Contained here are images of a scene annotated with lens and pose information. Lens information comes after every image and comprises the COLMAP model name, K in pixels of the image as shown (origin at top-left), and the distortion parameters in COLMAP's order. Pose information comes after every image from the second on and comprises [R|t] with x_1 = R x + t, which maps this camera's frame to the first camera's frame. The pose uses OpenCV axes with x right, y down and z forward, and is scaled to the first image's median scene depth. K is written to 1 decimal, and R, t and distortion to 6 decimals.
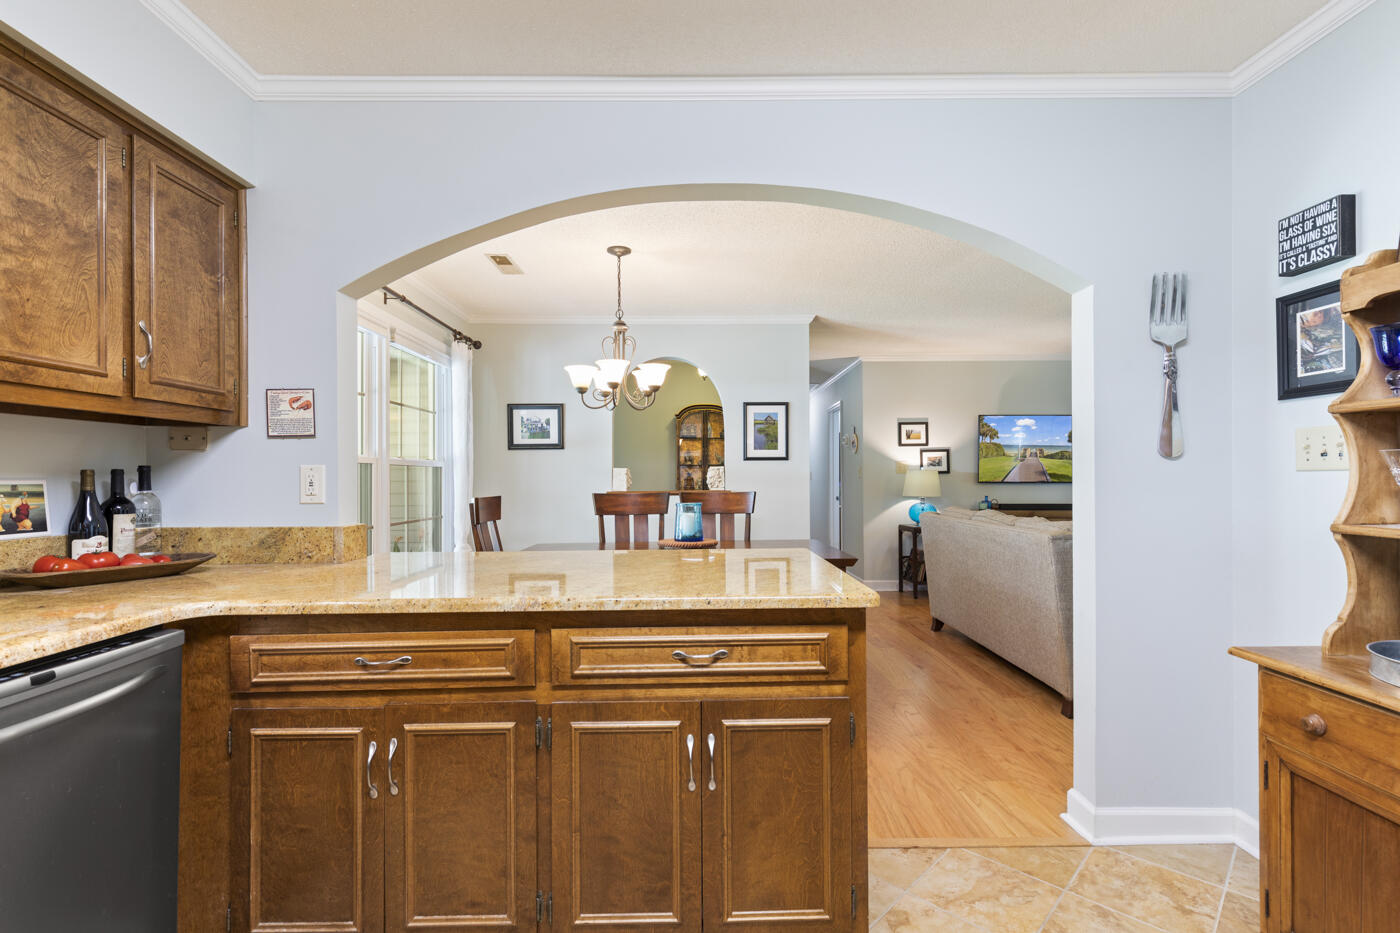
lens RADIAL K [[633.3, 0, 702.1], [0, 633.3, 473.3], [0, 0, 1]] dist [0.003725, -0.000471]
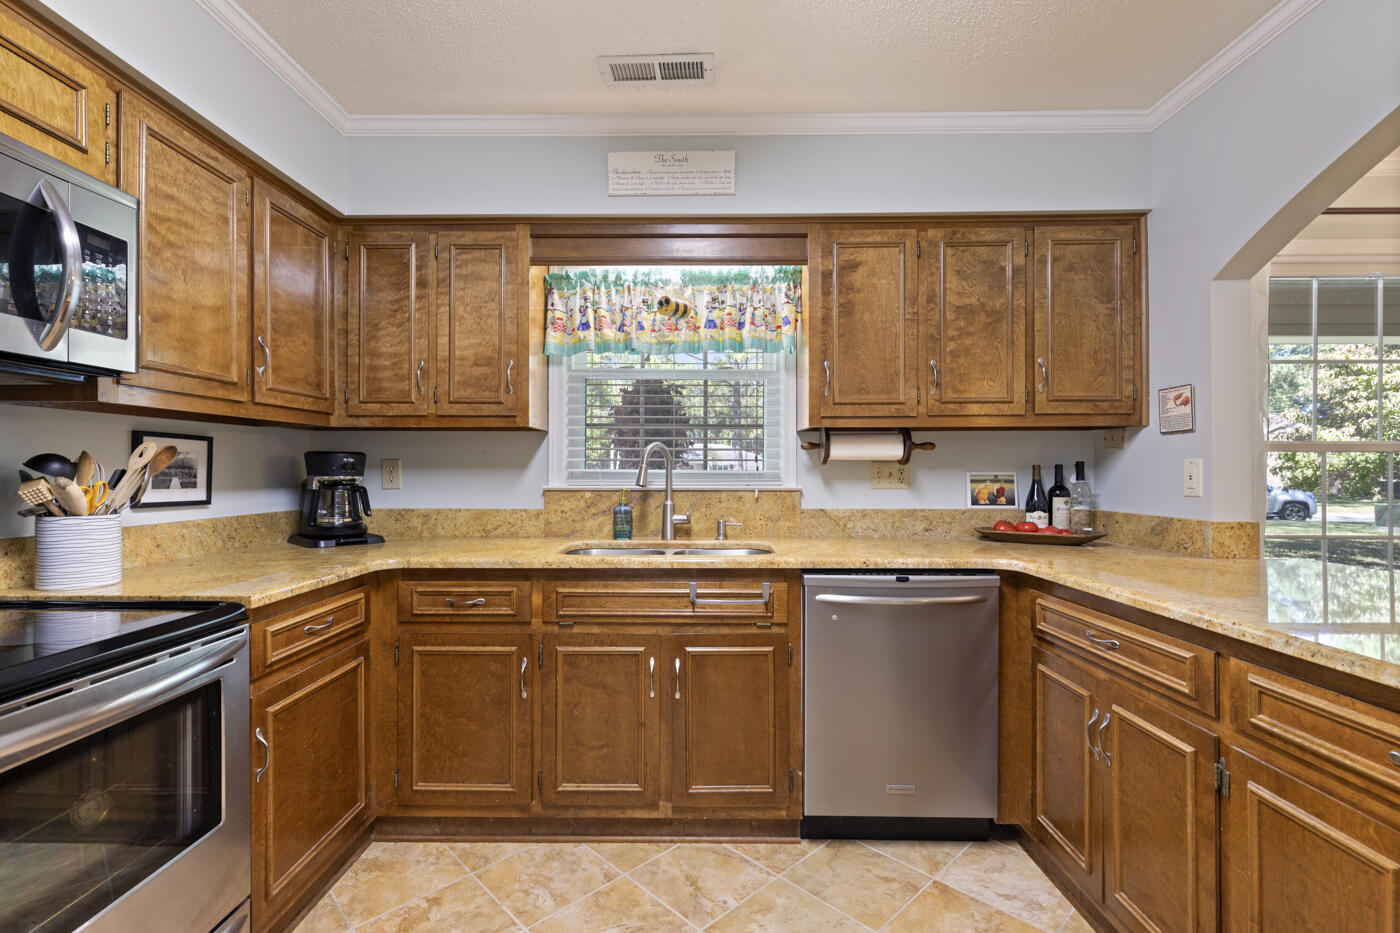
lens RADIAL K [[633.3, 0, 704.0], [0, 633.3, 468.5], [0, 0, 1]] dist [0.003725, -0.000471]
pose [[-0.016552, 0.000034, -0.999863, 0.541284], [0.005992, 0.999982, -0.000065, -0.002603], [0.999845, -0.005992, -0.016552, 0.298179]]
